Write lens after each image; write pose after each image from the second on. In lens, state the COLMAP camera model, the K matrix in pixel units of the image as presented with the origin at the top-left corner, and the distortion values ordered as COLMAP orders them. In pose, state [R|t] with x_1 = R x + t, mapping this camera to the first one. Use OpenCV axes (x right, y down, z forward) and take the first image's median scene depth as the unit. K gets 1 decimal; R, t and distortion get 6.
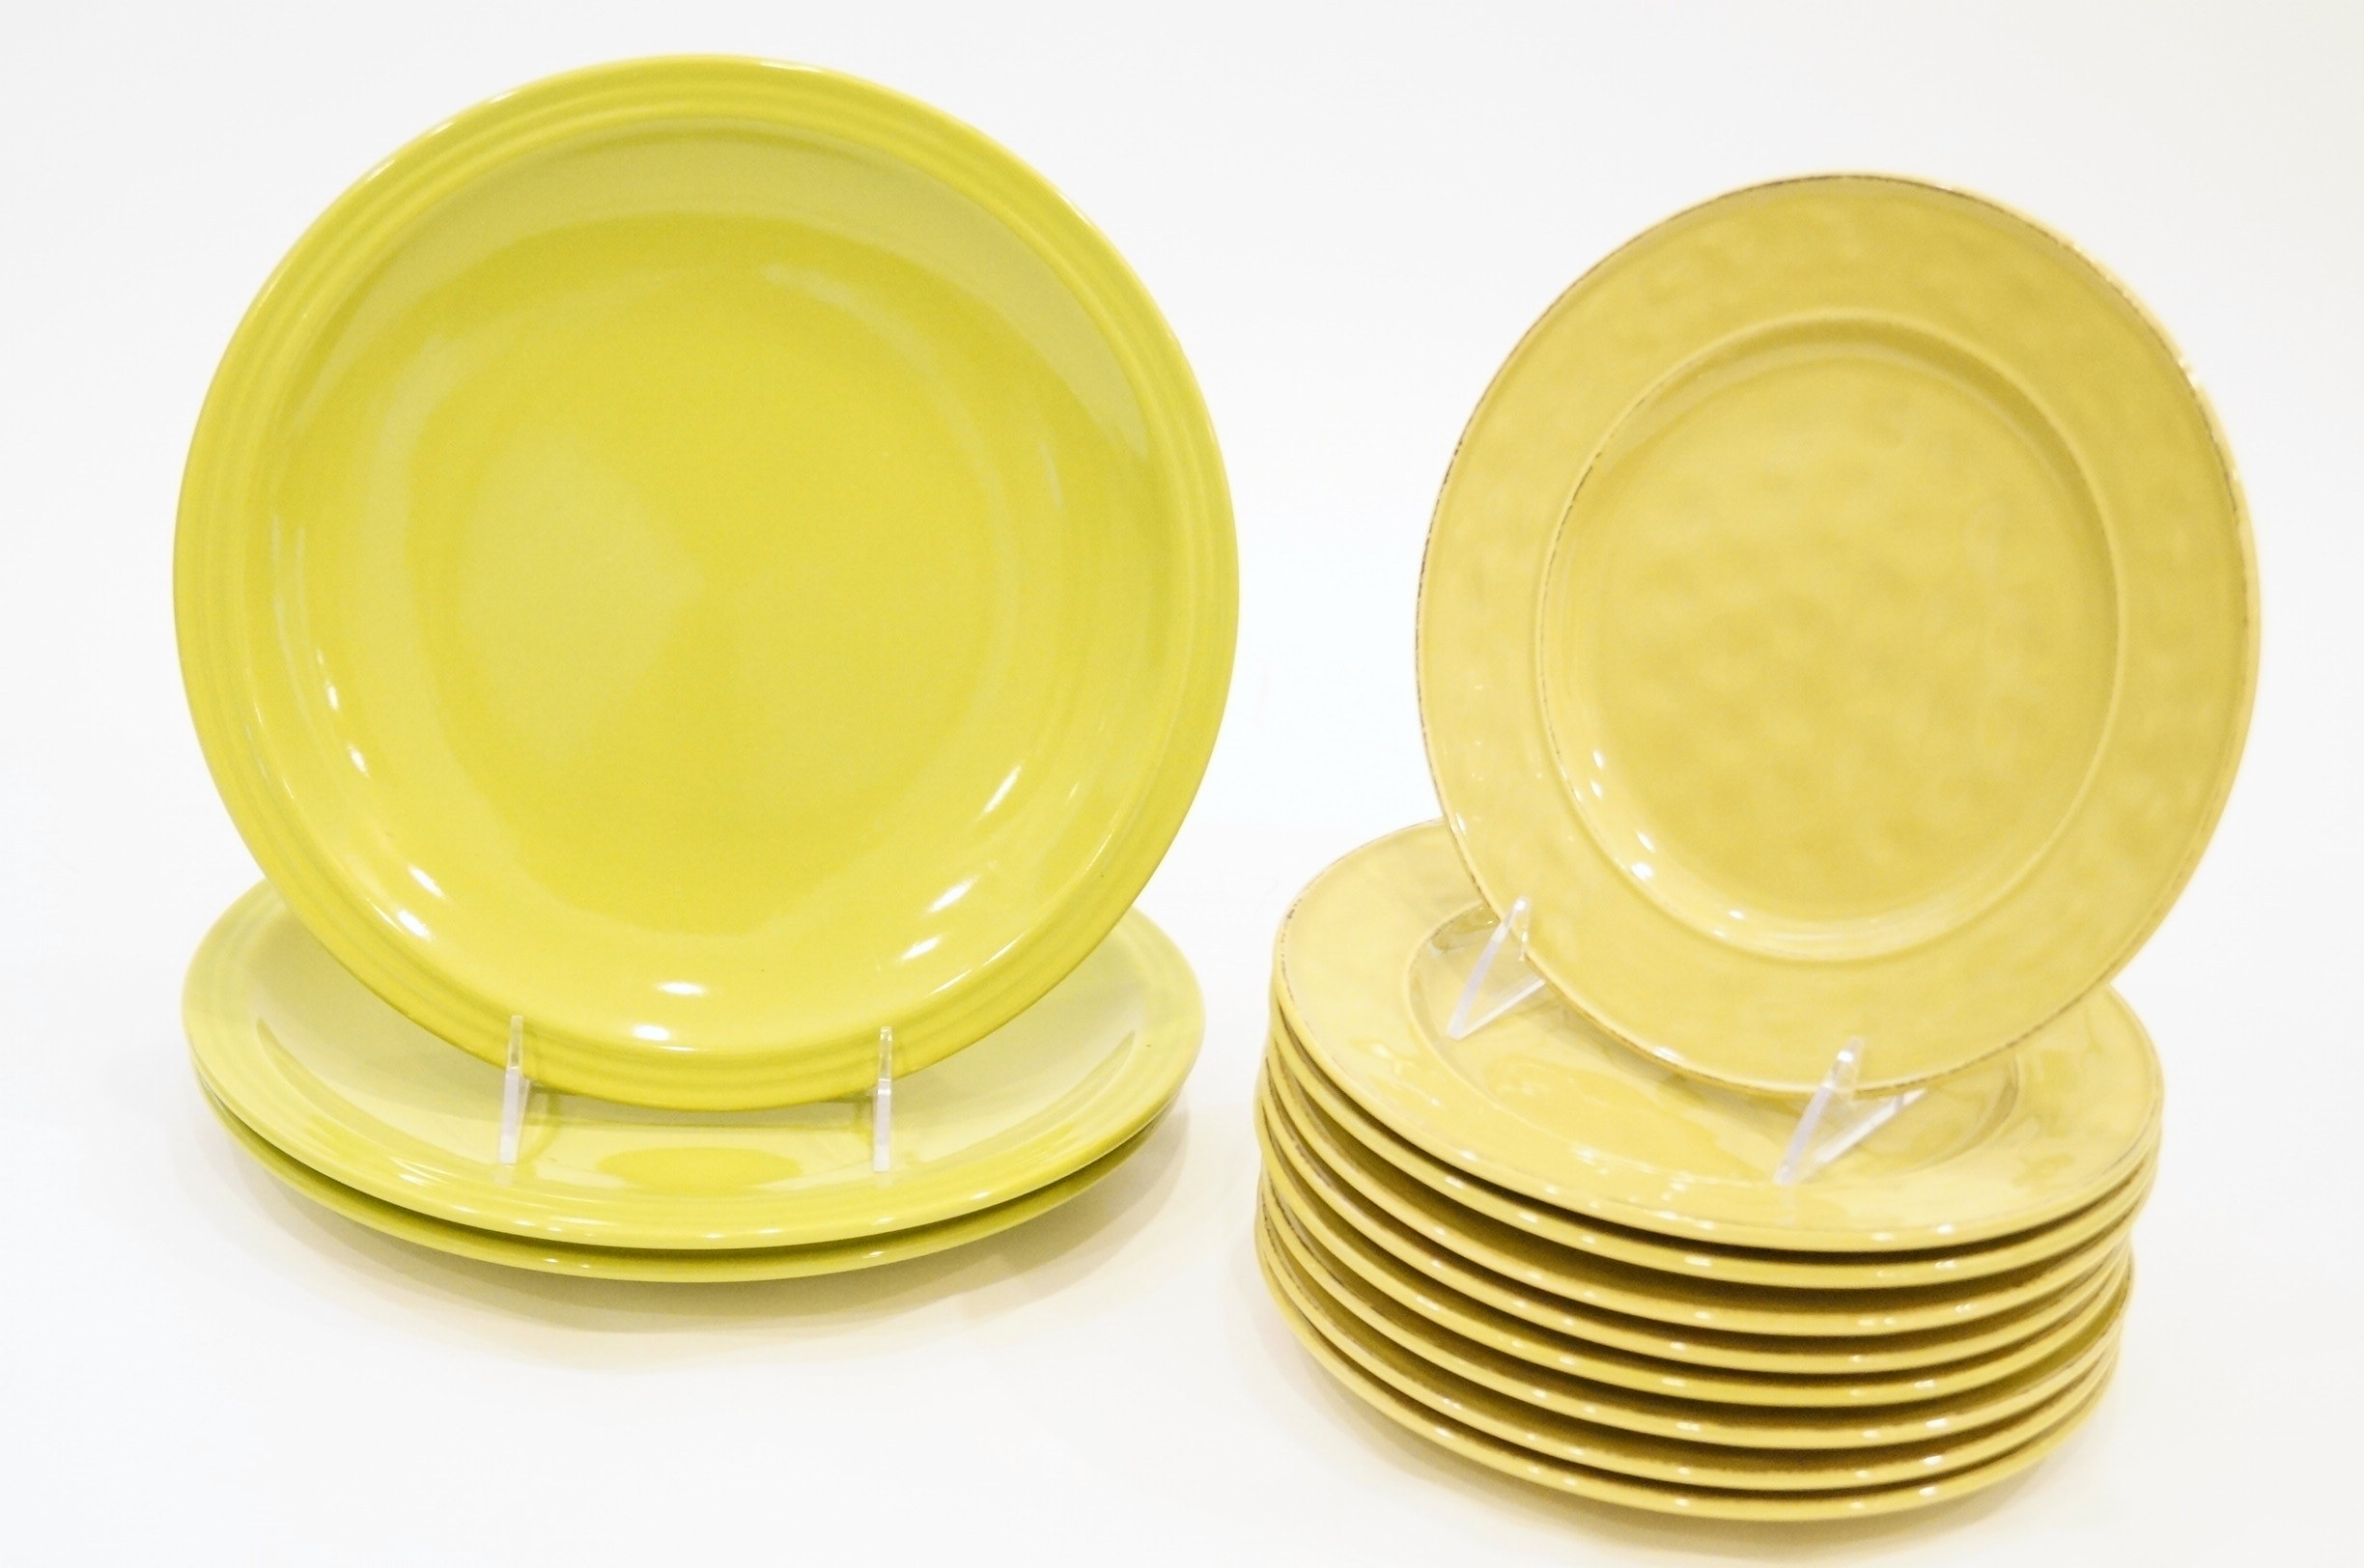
lens RADIAL K [[3892.8, 0, 1186.5], [0, 3892.8, 799.5], [0, 0, 1]] dist [0.017132, 0.000000]
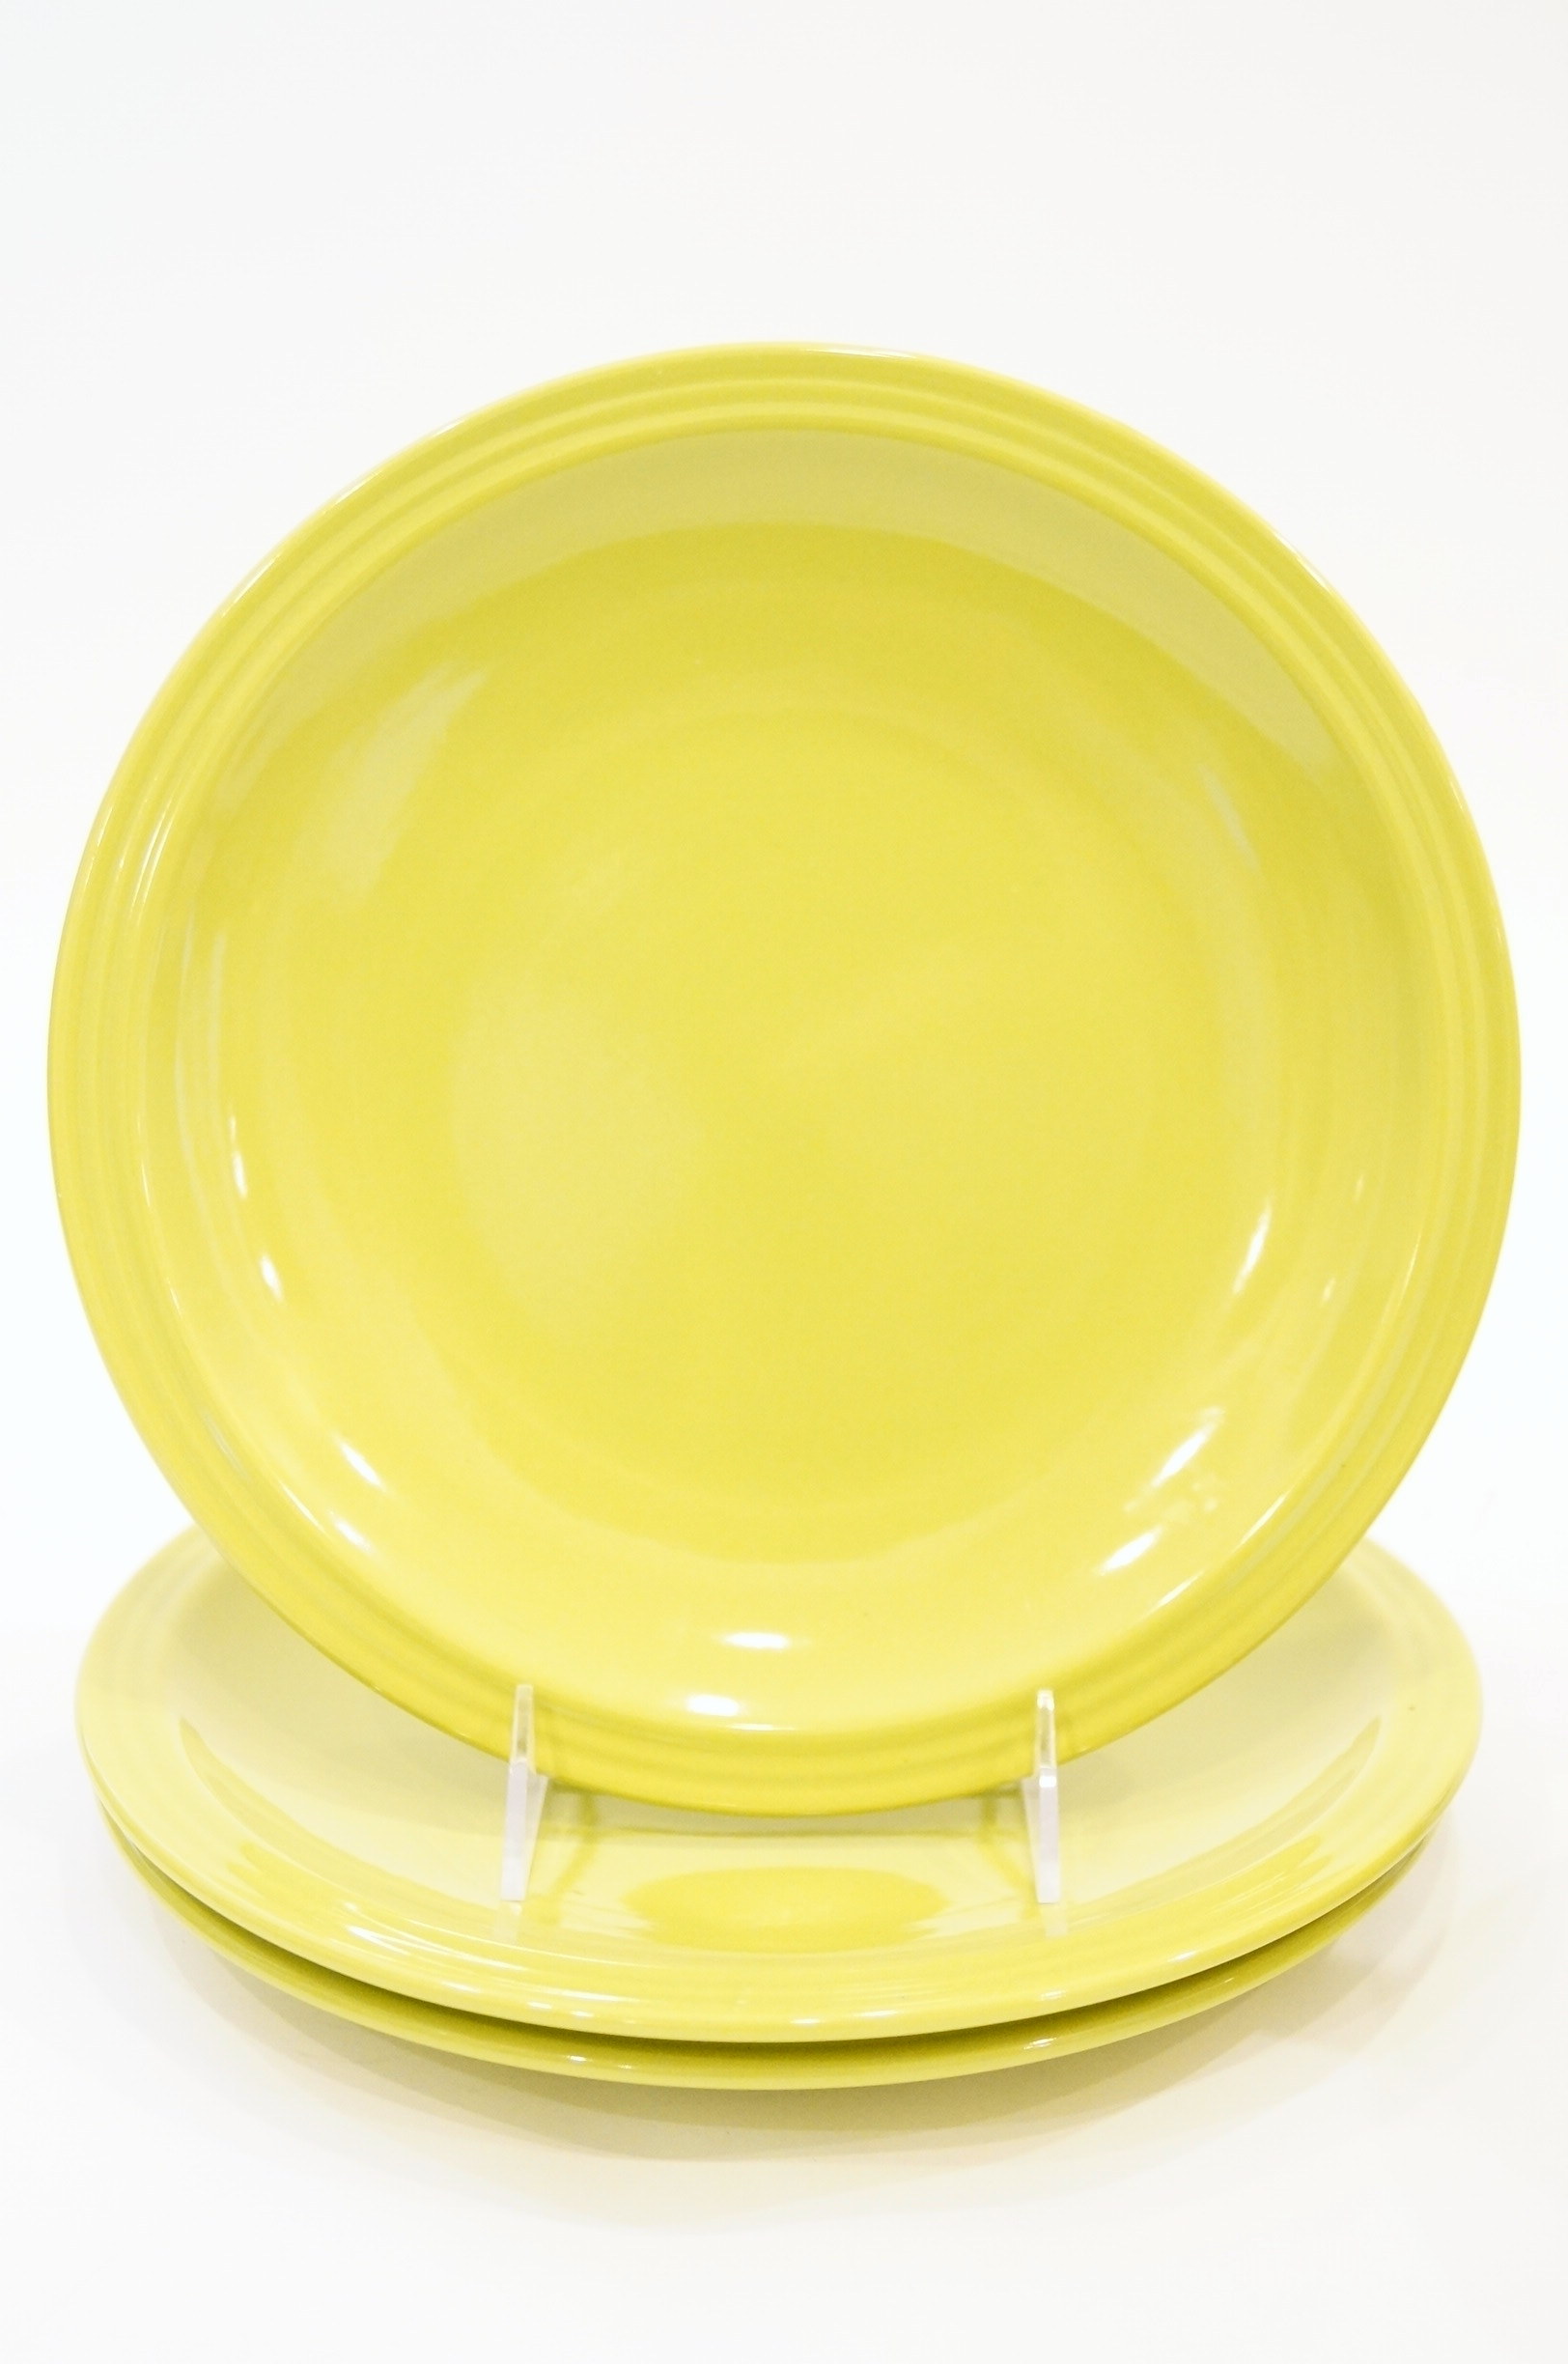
lens RADIAL K [[2731.7, 0, 756.7], [0, 2731.7, 1324.2], [0, 0, 1]] dist [-0.034774, 0.000000]
pose [[0.994434, -0.038419, -0.098103, -0.079695], [0.027660, 0.993683, -0.108761, 0.046136], [0.101662, 0.105442, 0.989215, 0.512573]]
